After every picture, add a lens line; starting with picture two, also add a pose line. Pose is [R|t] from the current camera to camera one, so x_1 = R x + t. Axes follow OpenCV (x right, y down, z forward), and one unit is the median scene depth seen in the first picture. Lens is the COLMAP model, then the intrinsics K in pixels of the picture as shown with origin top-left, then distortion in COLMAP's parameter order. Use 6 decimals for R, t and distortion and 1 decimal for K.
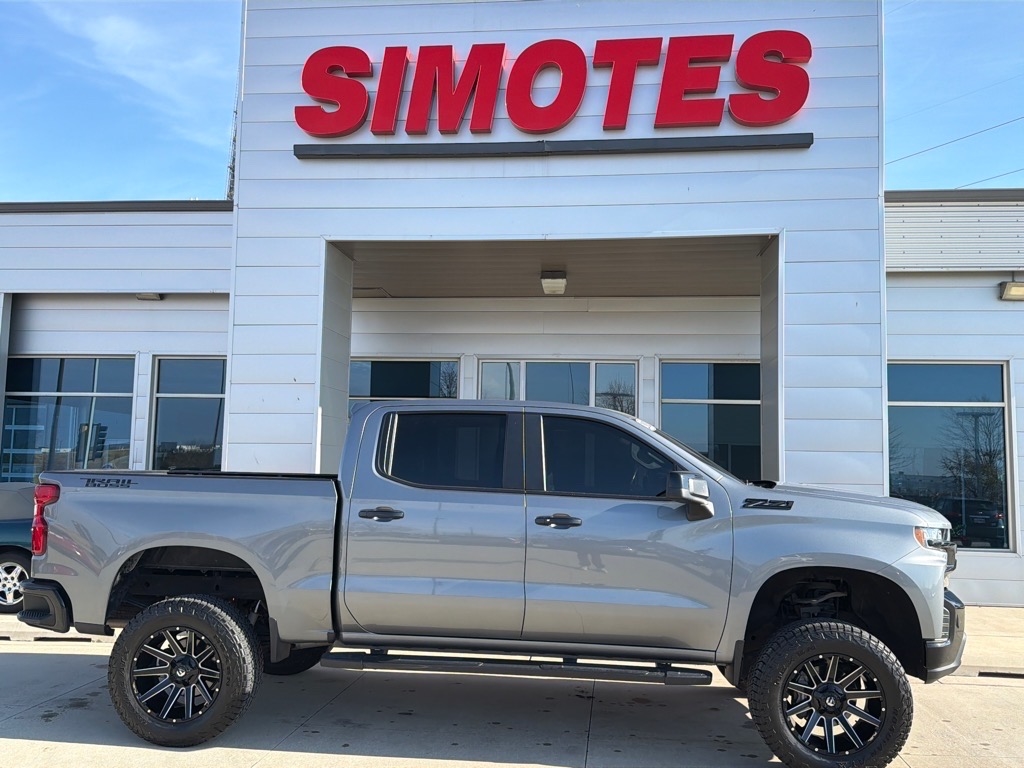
lens RADIAL K [[899.2, 0, 512.3], [0, 899.2, 383.7], [0, 0, 1]] dist [0.092779, -0.148277]
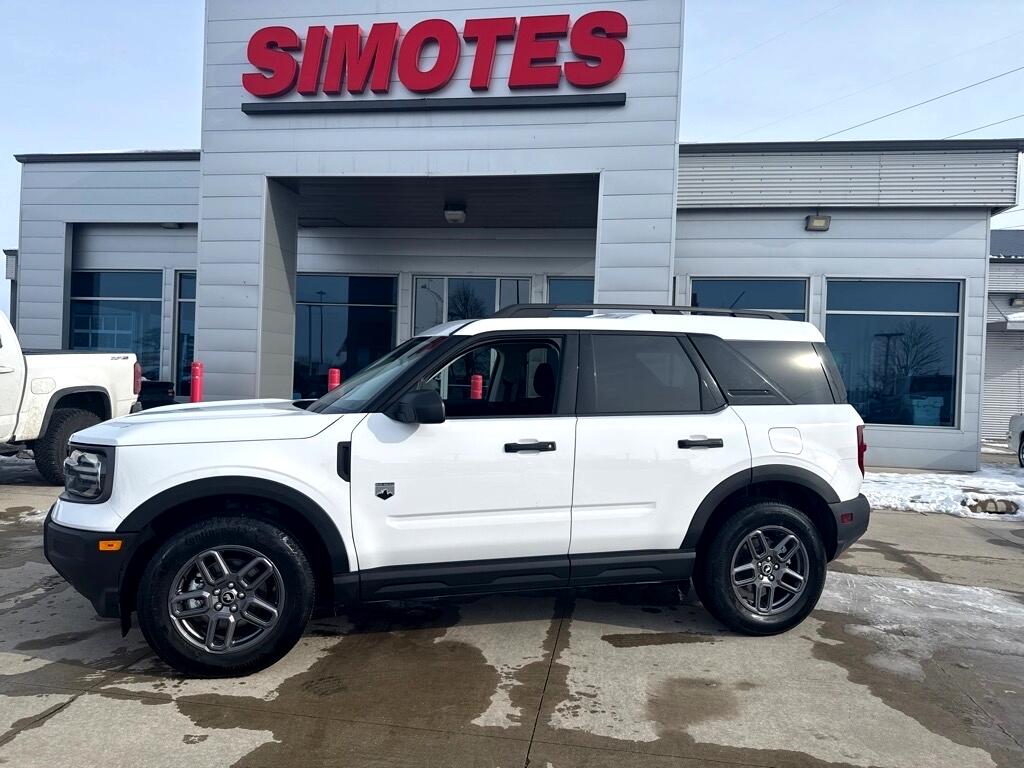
lens RADIAL K [[714.1, 0, 509.7], [0, 714.1, 385.5], [0, 0, 1]] dist [0.008622, -0.001271]
pose [[0.998737, 0.015387, -0.047824, 0.206689], [-0.010704, 0.995259, 0.096664, 0.041754], [0.049085, -0.096030, 0.994167, -0.062623]]
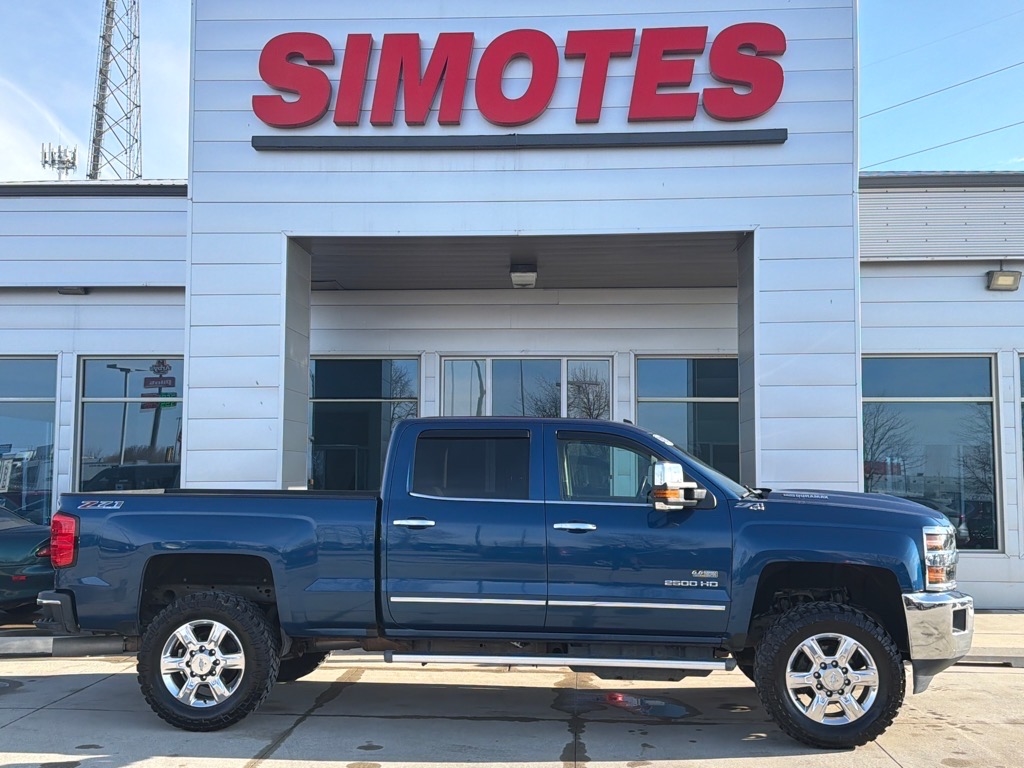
lens RADIAL K [[1122.8, 0, 515.5], [0, 1122.8, 388.3], [0, 0, 1]] dist [0.091072, -0.040065]
pose [[0.998282, -0.010692, 0.057603, -0.036215], [0.009907, 0.999854, 0.013896, -0.012633], [-0.057743, -0.013302, 0.998243, -0.204655]]
